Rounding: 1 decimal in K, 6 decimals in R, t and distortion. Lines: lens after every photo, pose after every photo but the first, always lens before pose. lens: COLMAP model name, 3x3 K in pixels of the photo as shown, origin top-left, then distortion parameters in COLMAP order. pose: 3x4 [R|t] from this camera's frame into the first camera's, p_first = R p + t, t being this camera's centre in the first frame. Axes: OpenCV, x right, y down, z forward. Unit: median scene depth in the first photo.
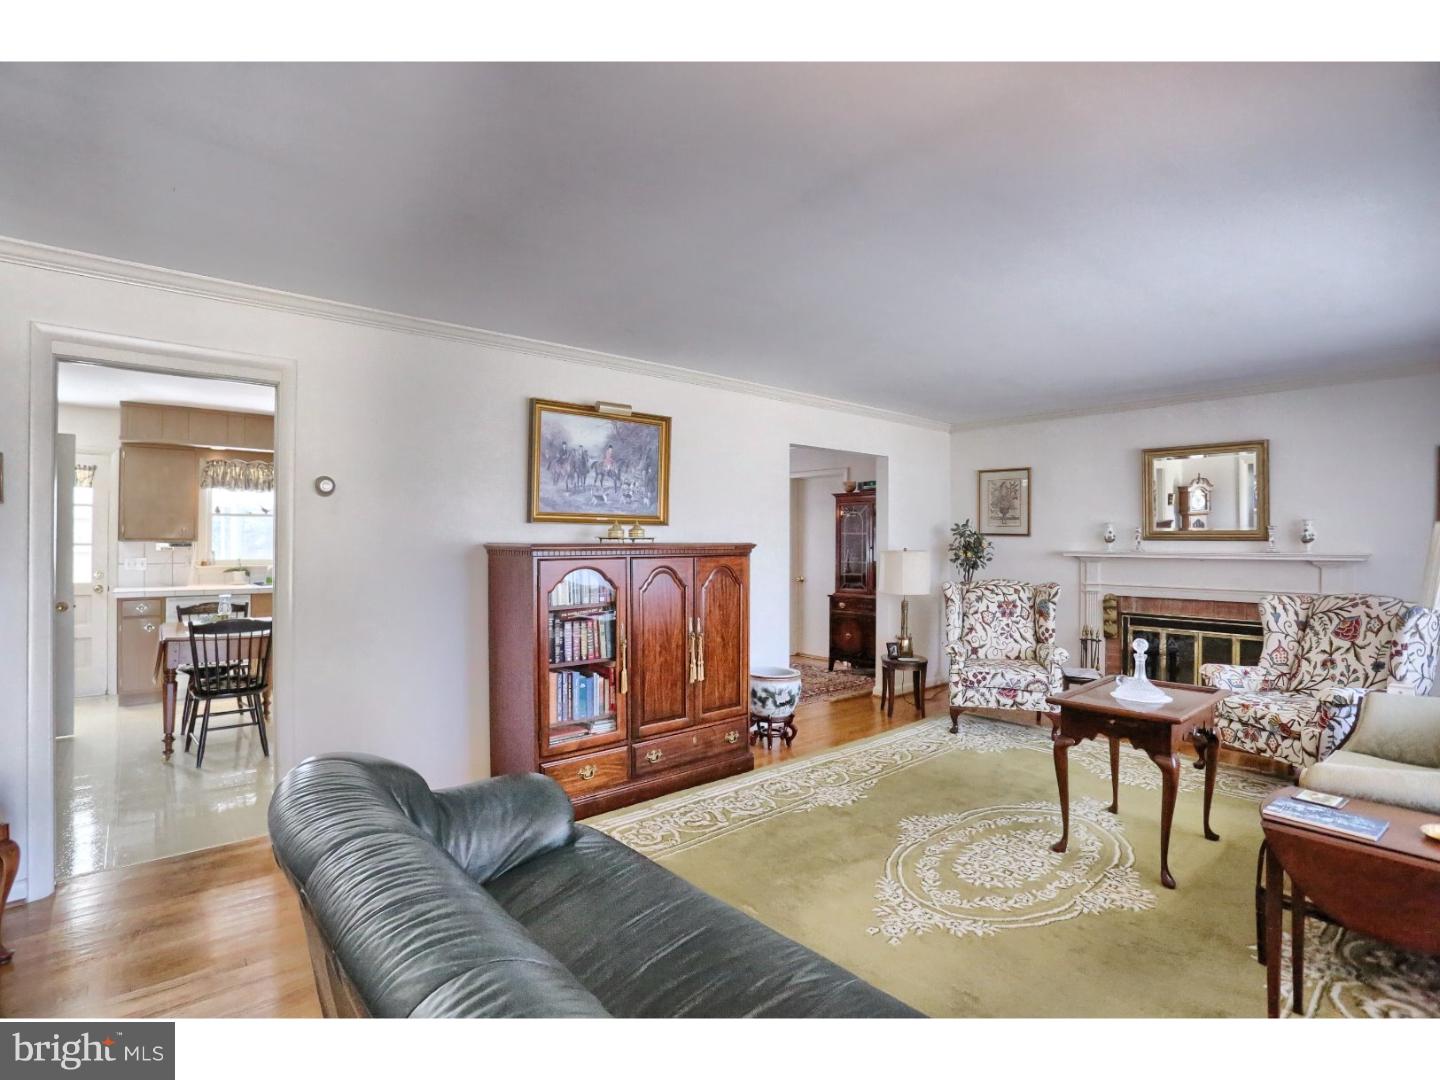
lens RADIAL K [[700.9, 0, 728.4], [0, 700.9, 538.7], [0, 0, 1]] dist [-0.046711, 0.011920]
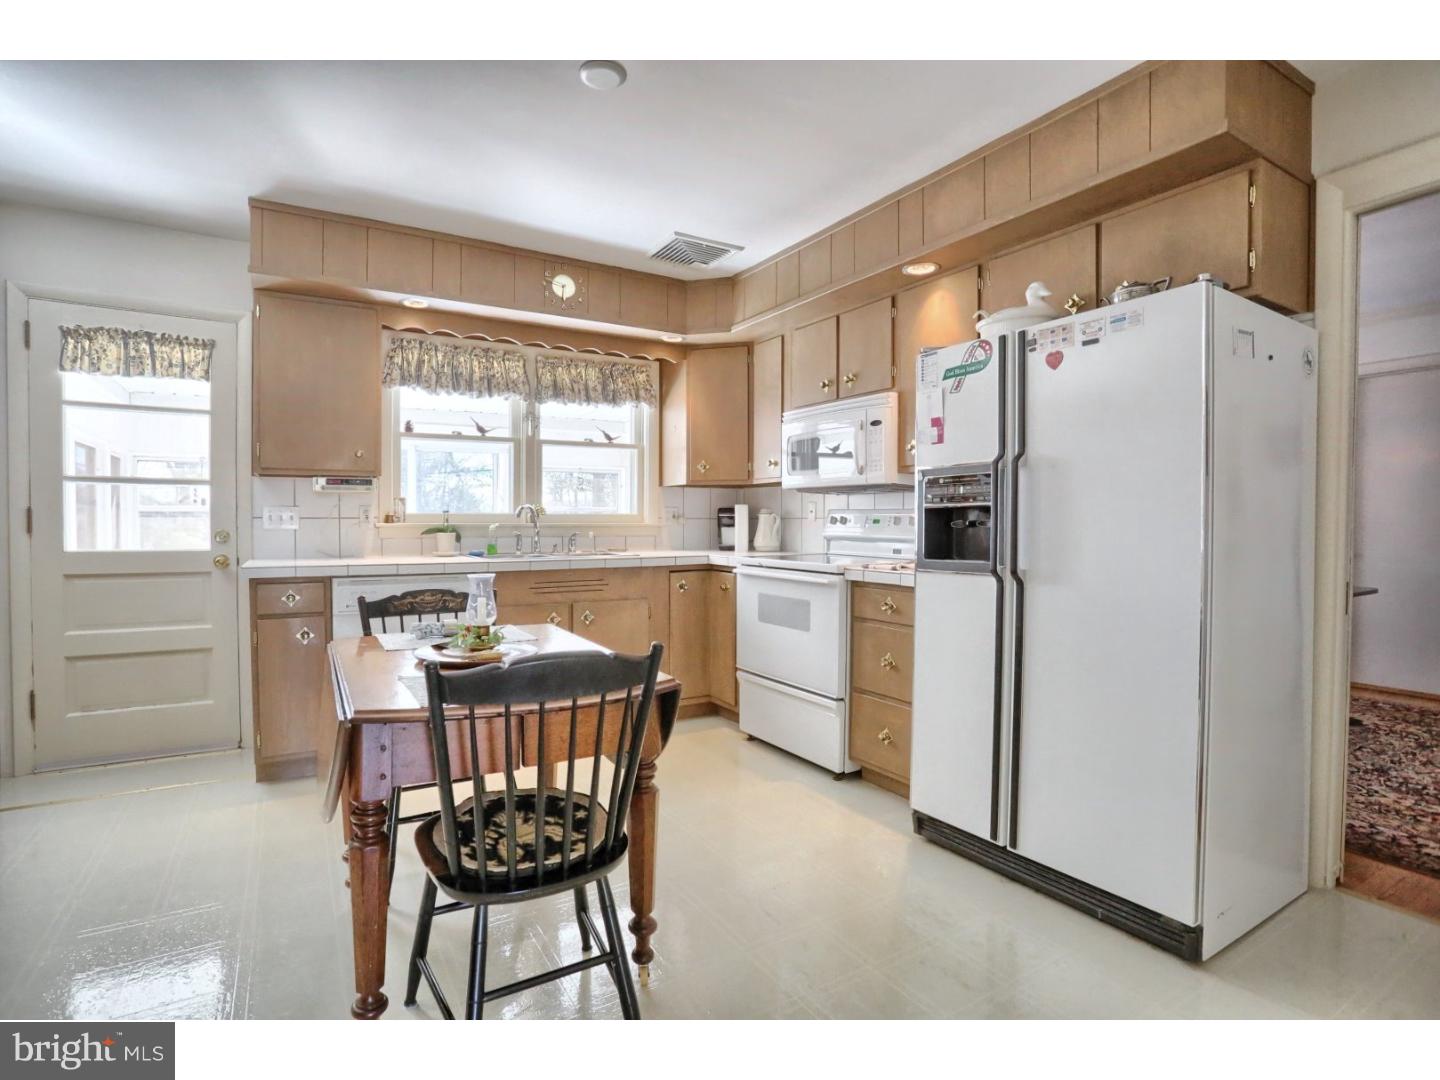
lens RADIAL K [[700.9, 0, 713.0], [0, 700.9, 535.4], [0, 0, 1]] dist [-0.046711, 0.011920]
pose [[0.985933, -0.001874, -0.167130, -0.429986], [0.005615, 0.999744, 0.021911, 0.041616], [0.167046, -0.022542, 0.985691, 0.504833]]
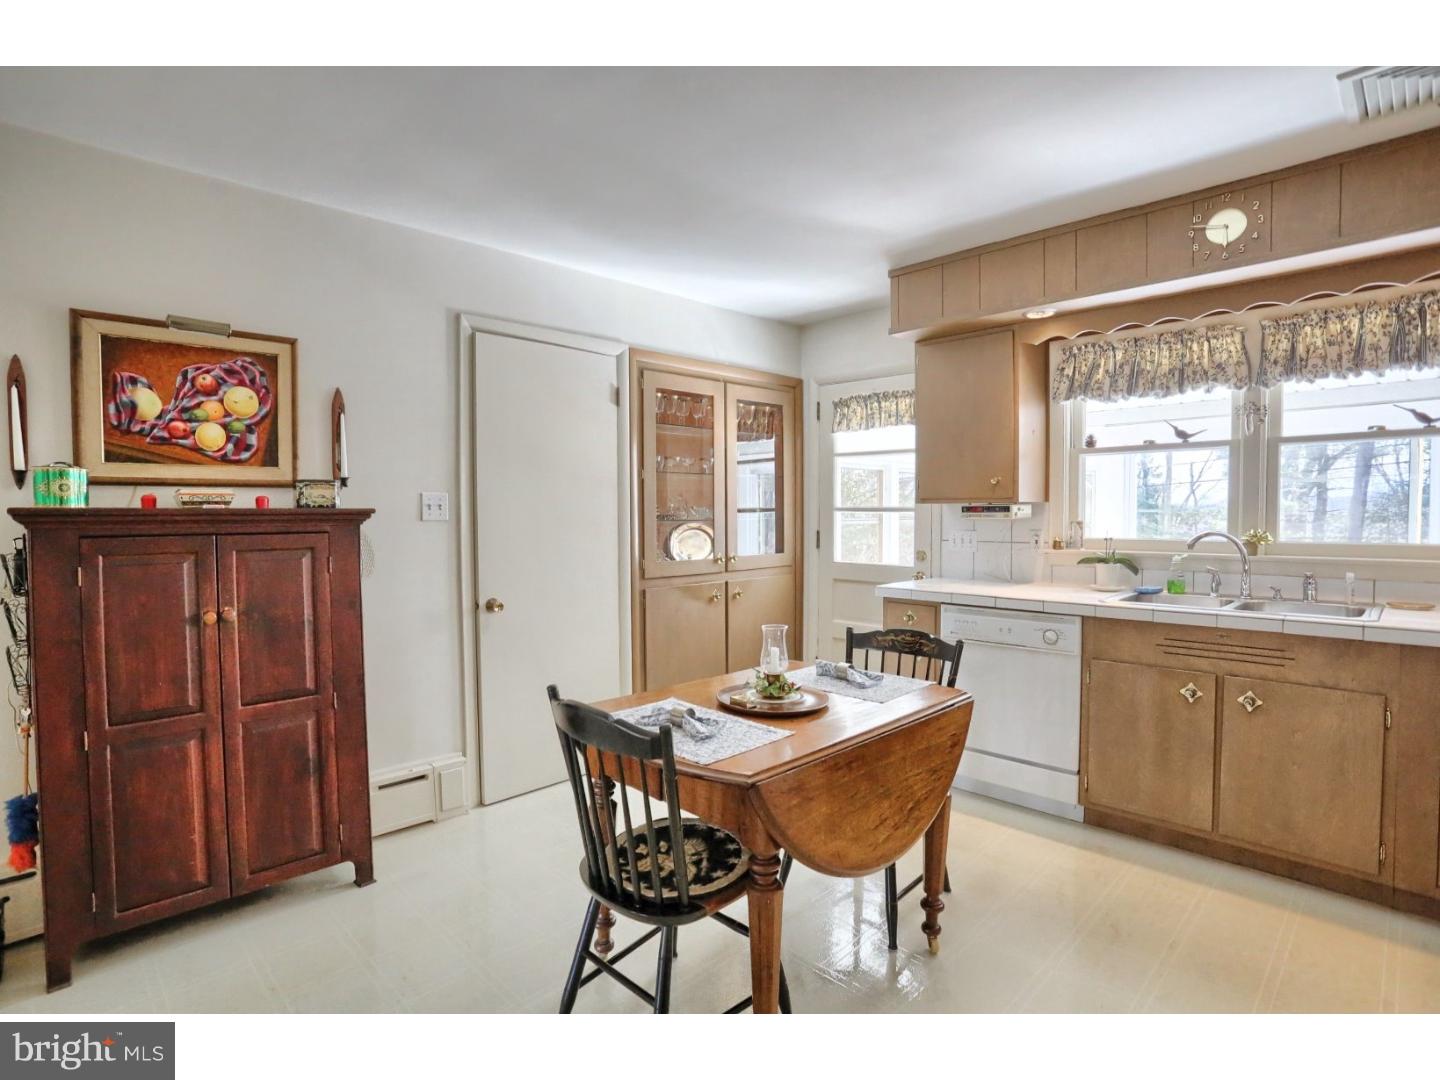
lens RADIAL K [[732.5, 0, 714.4], [0, 732.5, 545.3], [0, 0, 1]] dist [-0.003483, -0.000334]
pose [[0.109266, 0.038314, -0.993274, -0.244946], [0.006695, 0.999206, 0.039279, 0.013263], [0.993990, -0.010942, 0.108923, 0.717831]]
